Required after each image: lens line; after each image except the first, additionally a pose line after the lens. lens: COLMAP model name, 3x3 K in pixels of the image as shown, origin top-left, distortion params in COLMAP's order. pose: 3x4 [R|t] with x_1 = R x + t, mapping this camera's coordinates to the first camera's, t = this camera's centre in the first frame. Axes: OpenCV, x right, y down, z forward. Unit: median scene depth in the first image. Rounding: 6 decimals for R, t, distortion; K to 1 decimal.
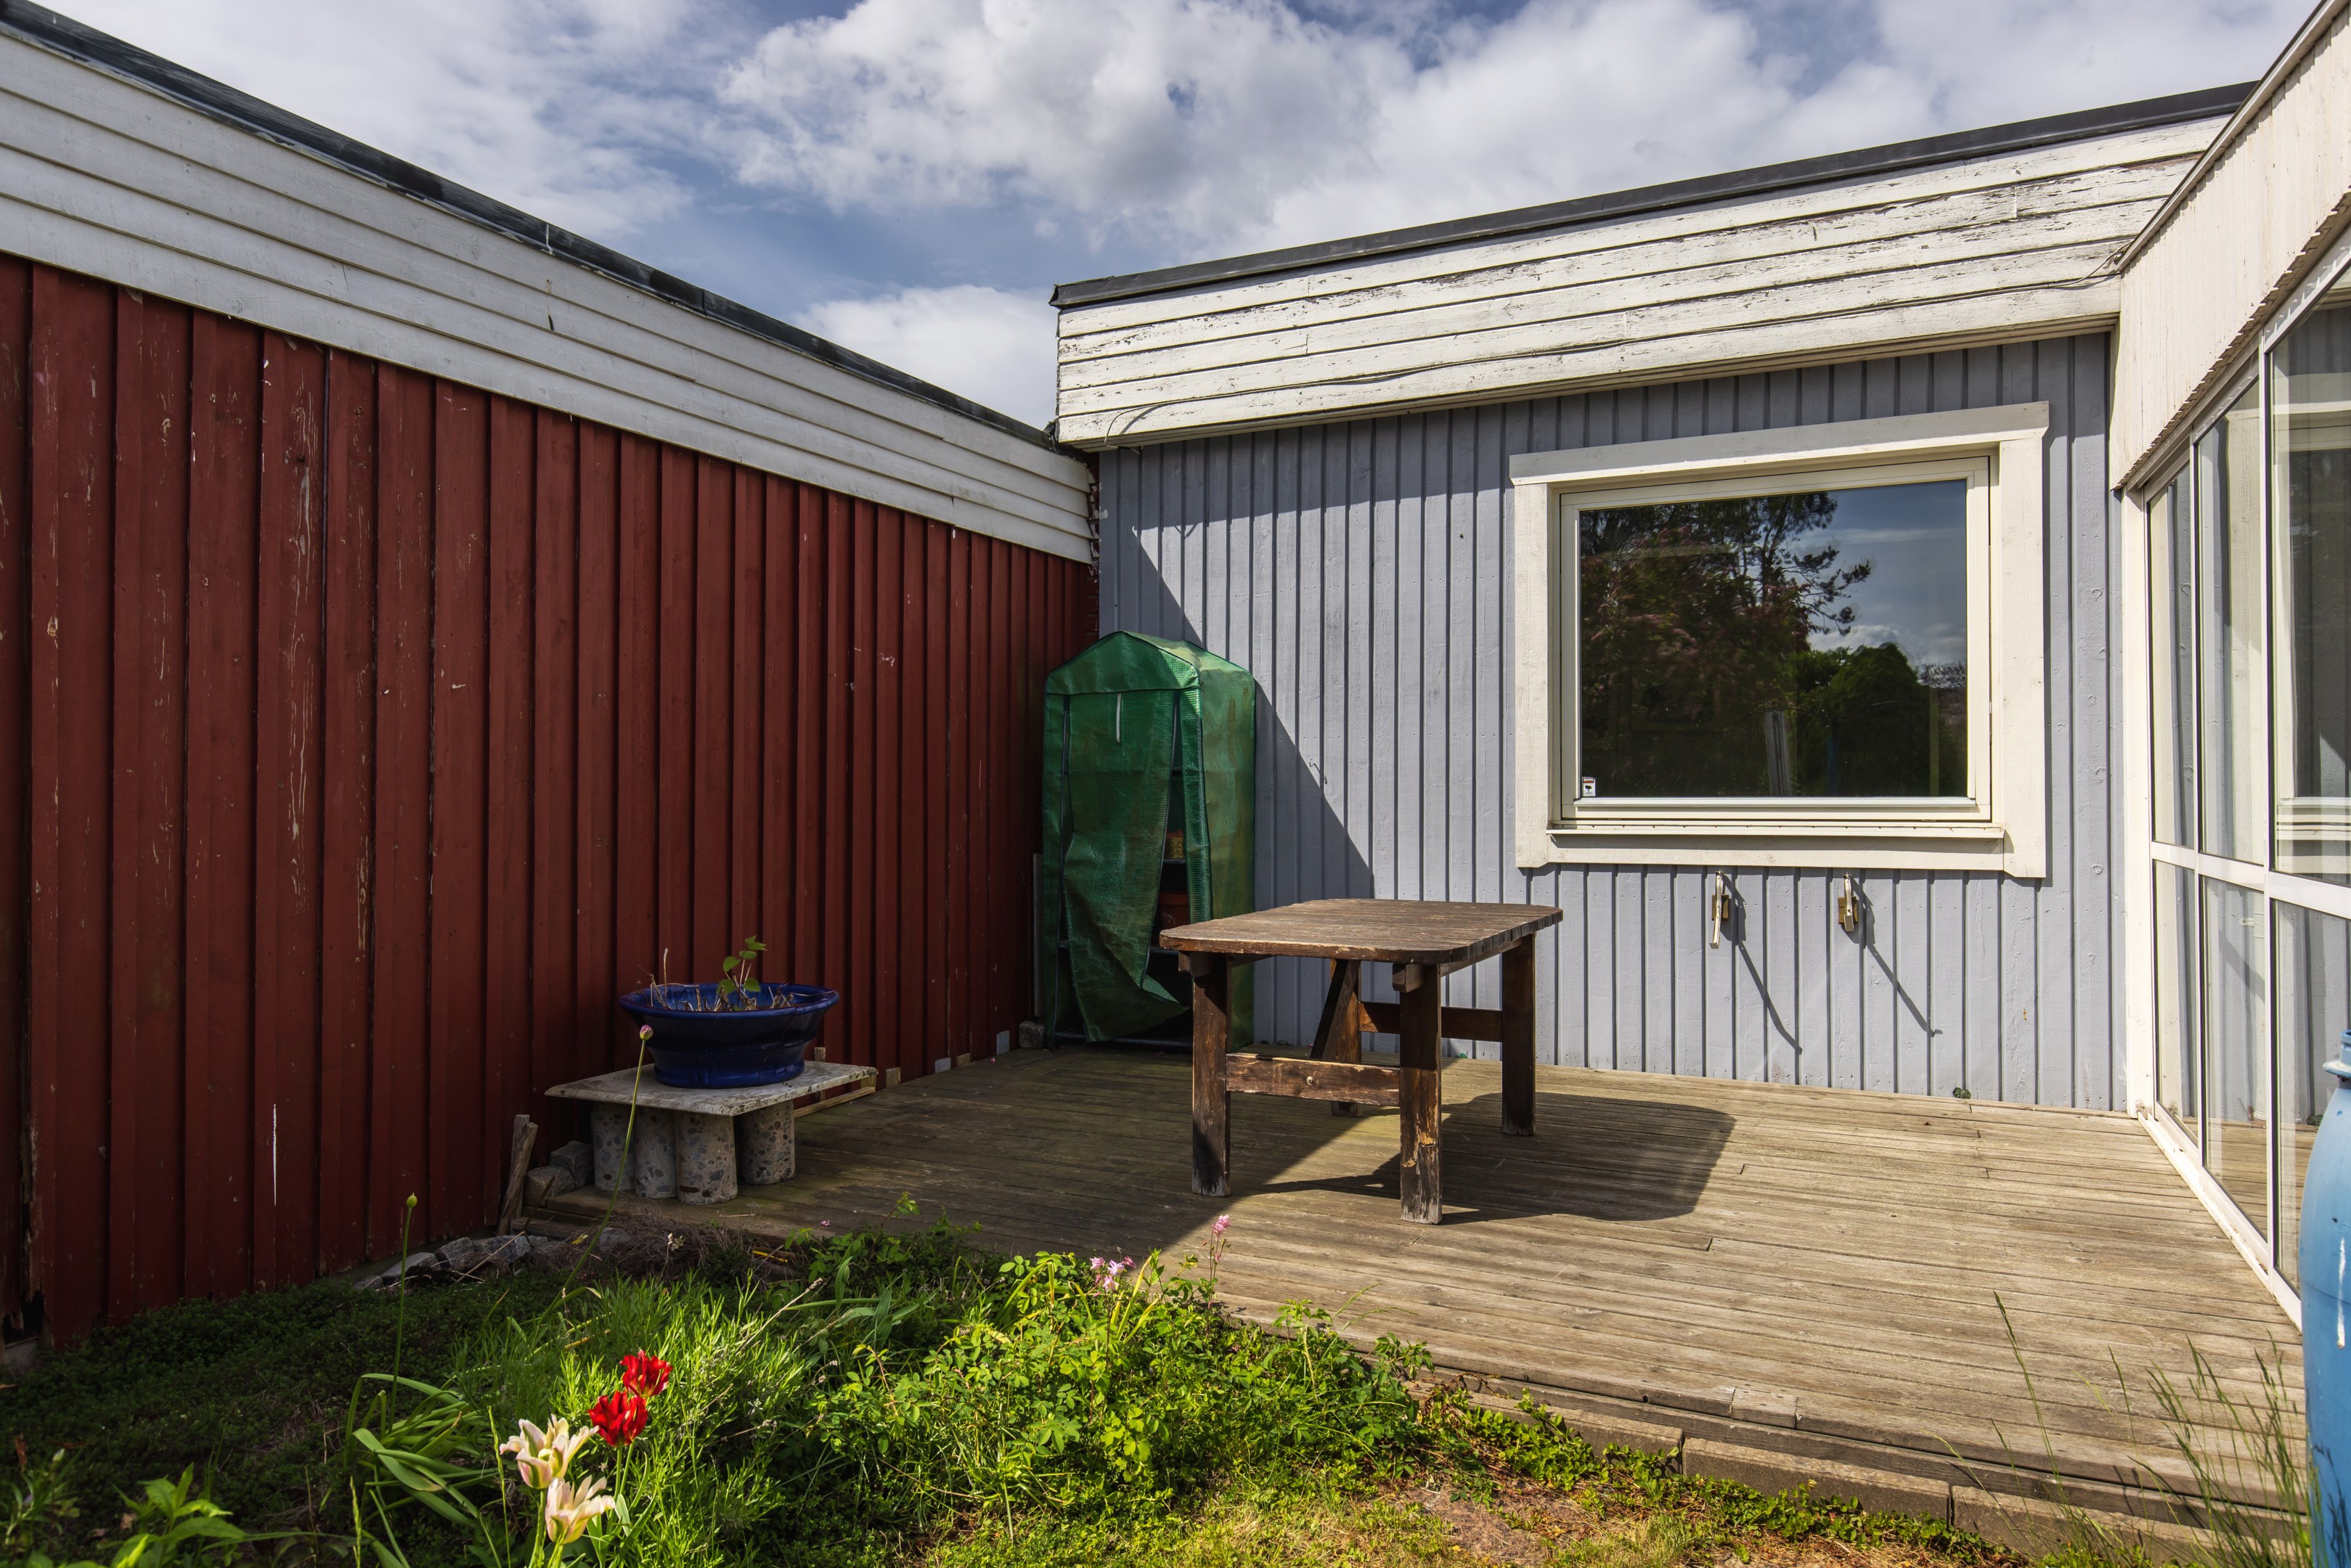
lens RADIAL K [[1482.4, 0, 1173.9], [0, 1482.4, 780.6], [0, 0, 1]] dist [-0.003864, -0.000122]
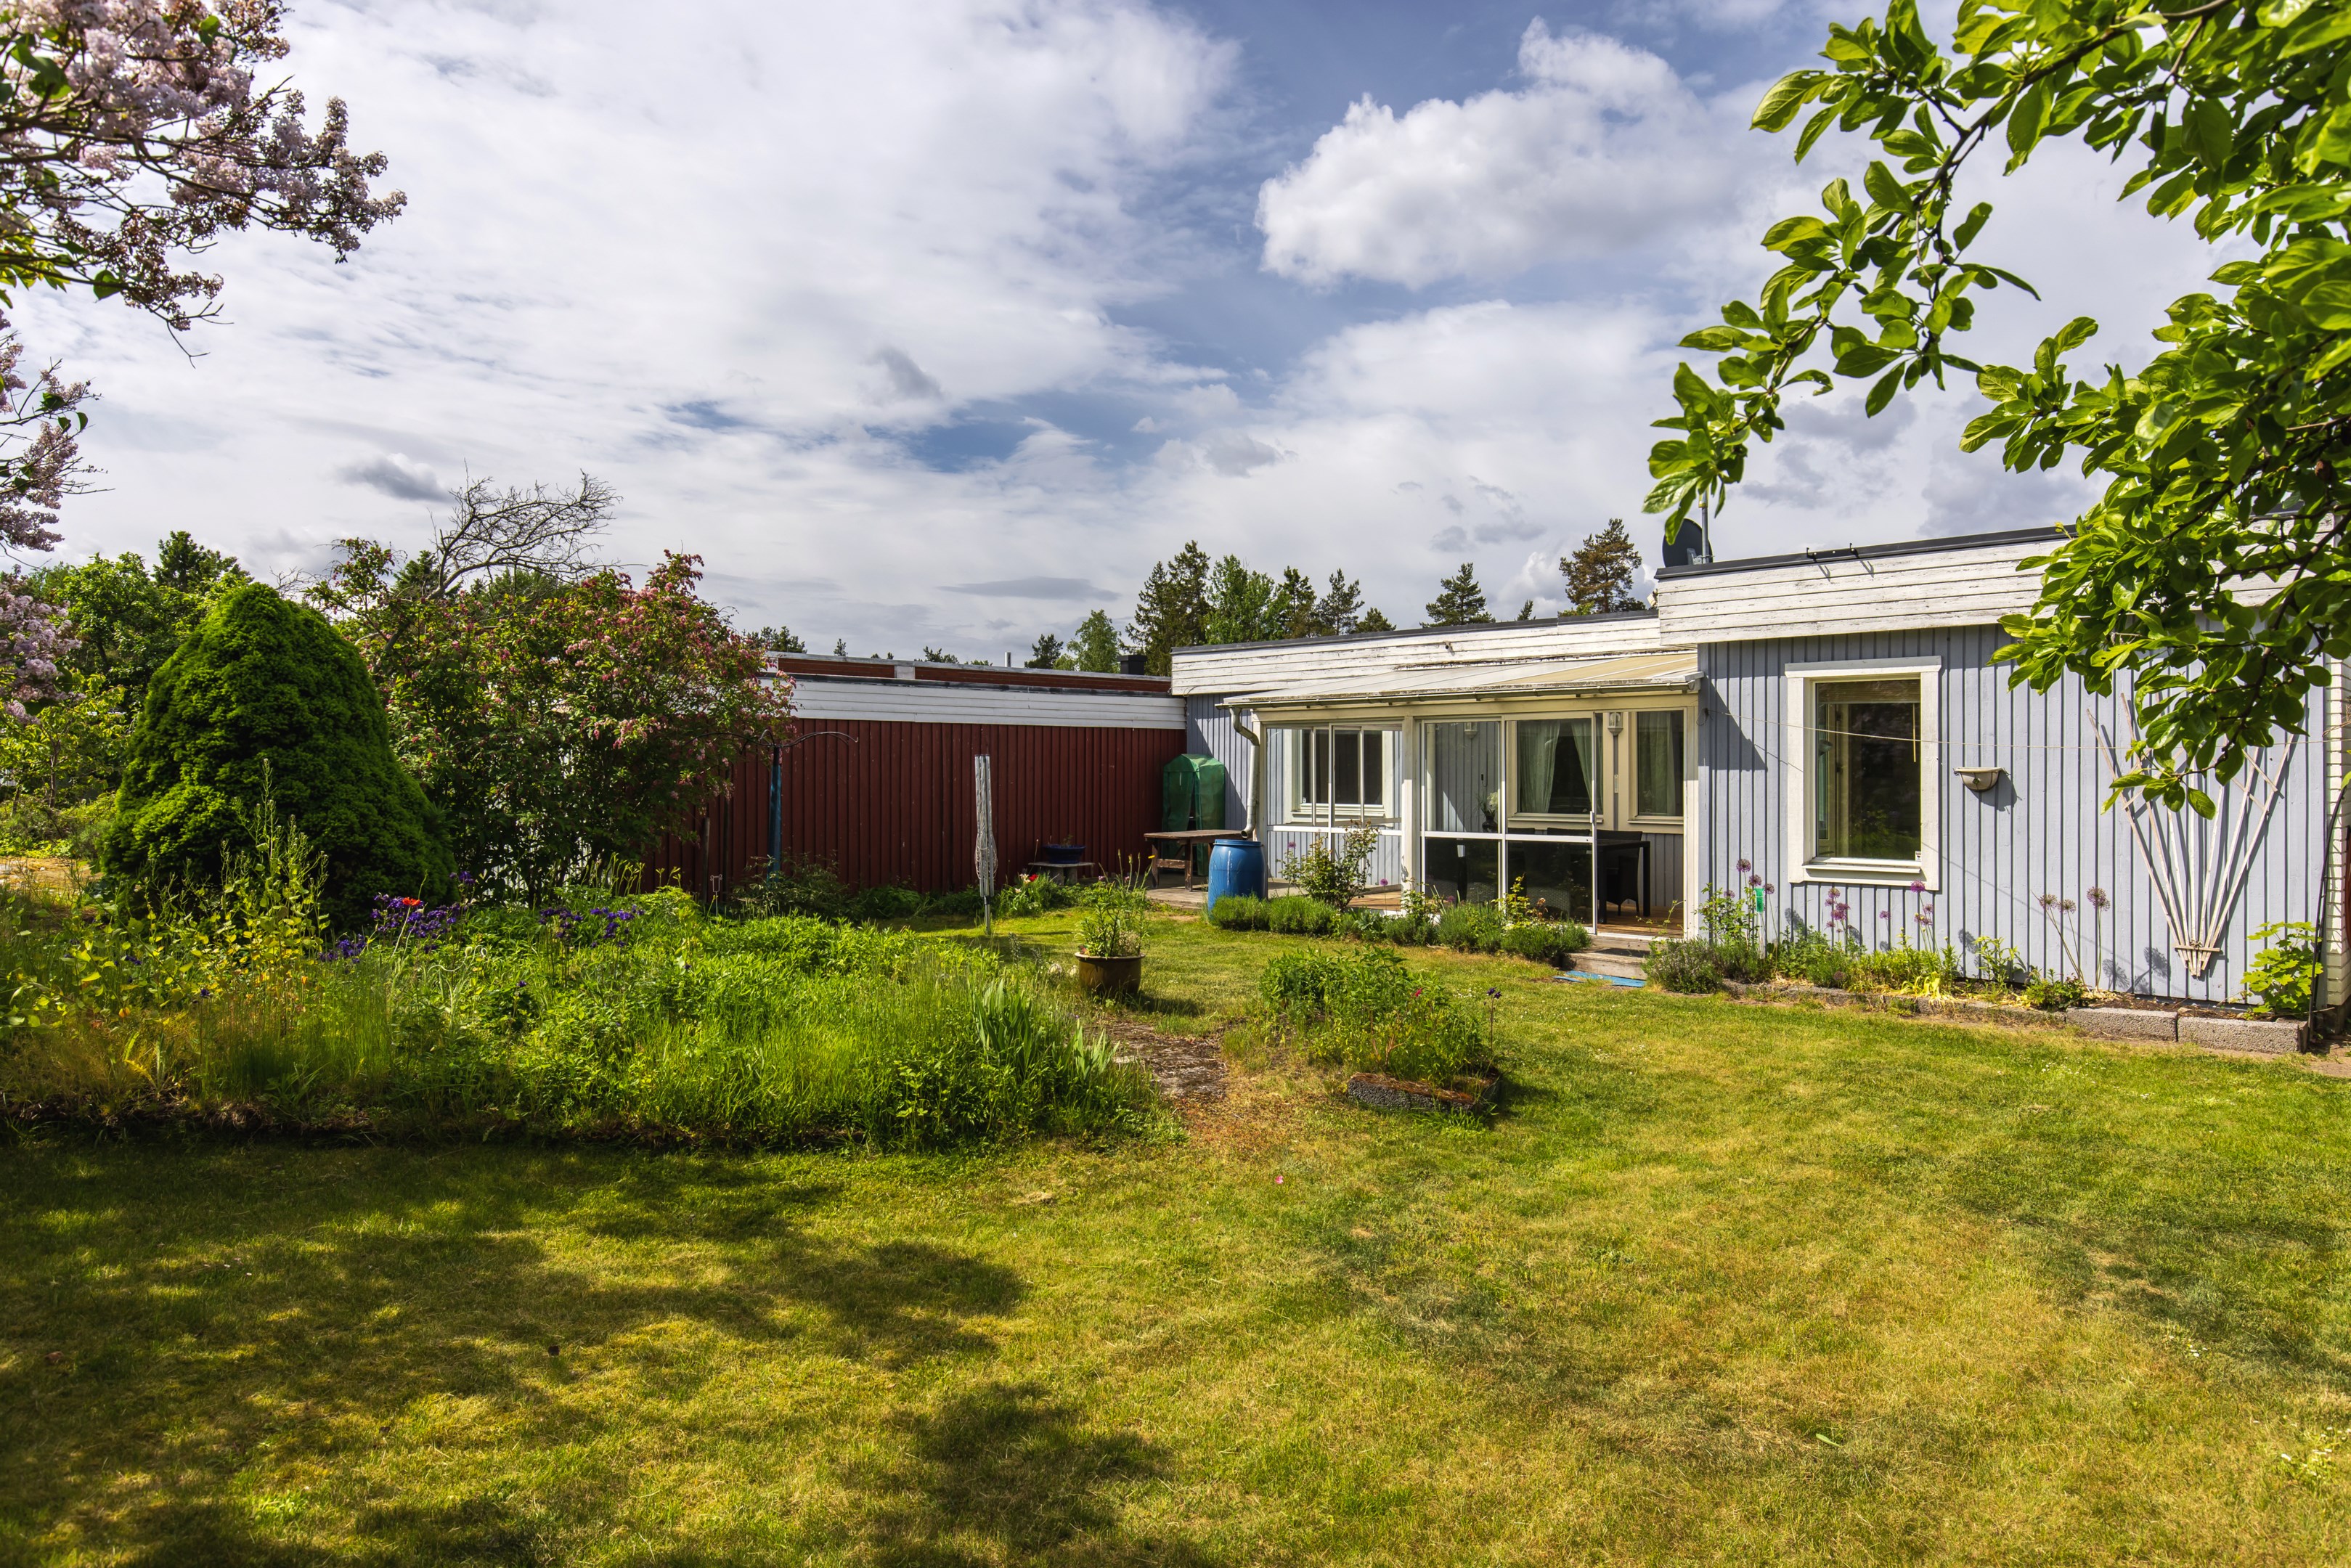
lens RADIAL K [[1379.1, 0, 1176.7], [0, 1379.1, 772.3], [0, 0, 1]] dist [-0.003688, -0.000288]
pose [[0.953849, 0.000856, -0.300286, 0.976344], [0.003609, 0.999891, 0.014317, -0.109470], [0.300265, -0.014740, 0.953742, -2.215522]]
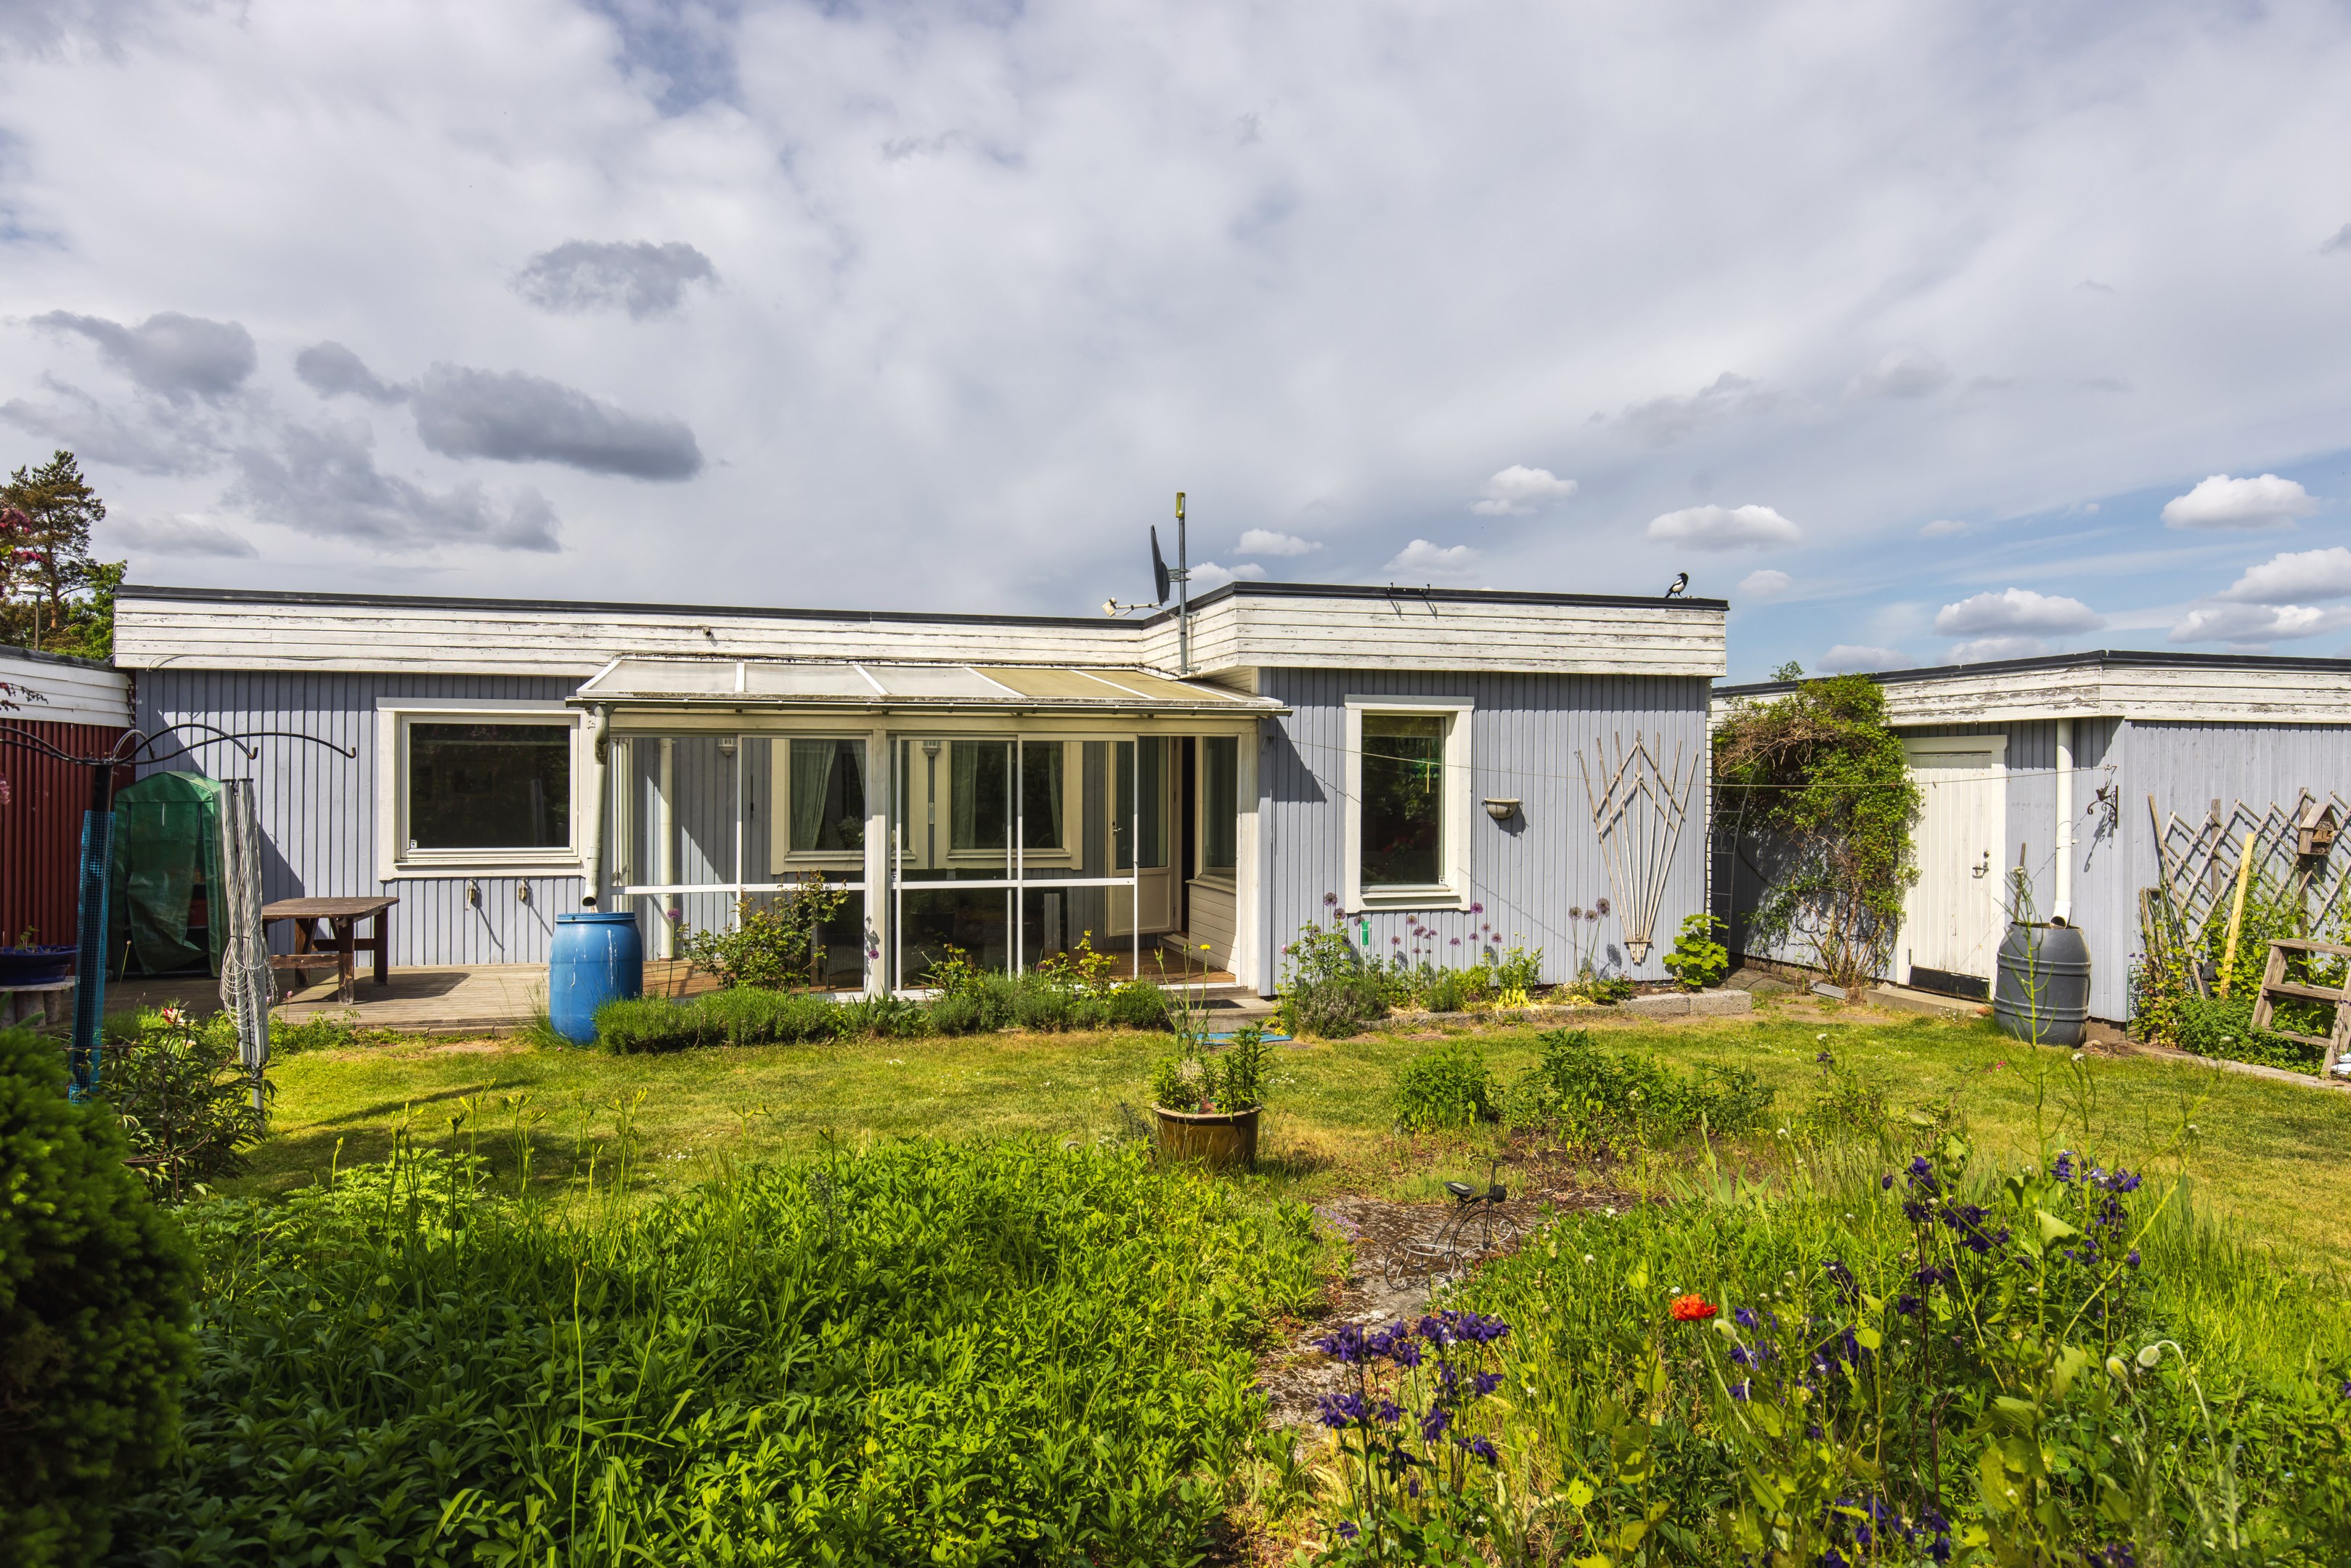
lens RADIAL K [[1482.4, 0, 1170.7], [0, 1482.4, 785.9], [0, 0, 1]] dist [-0.003864, -0.000122]
pose [[0.746352, 0.000589, 0.665551, -0.371535], [-0.010580, 0.999884, 0.010980, -0.123400], [-0.665468, -0.015237, 0.746271, -1.490441]]
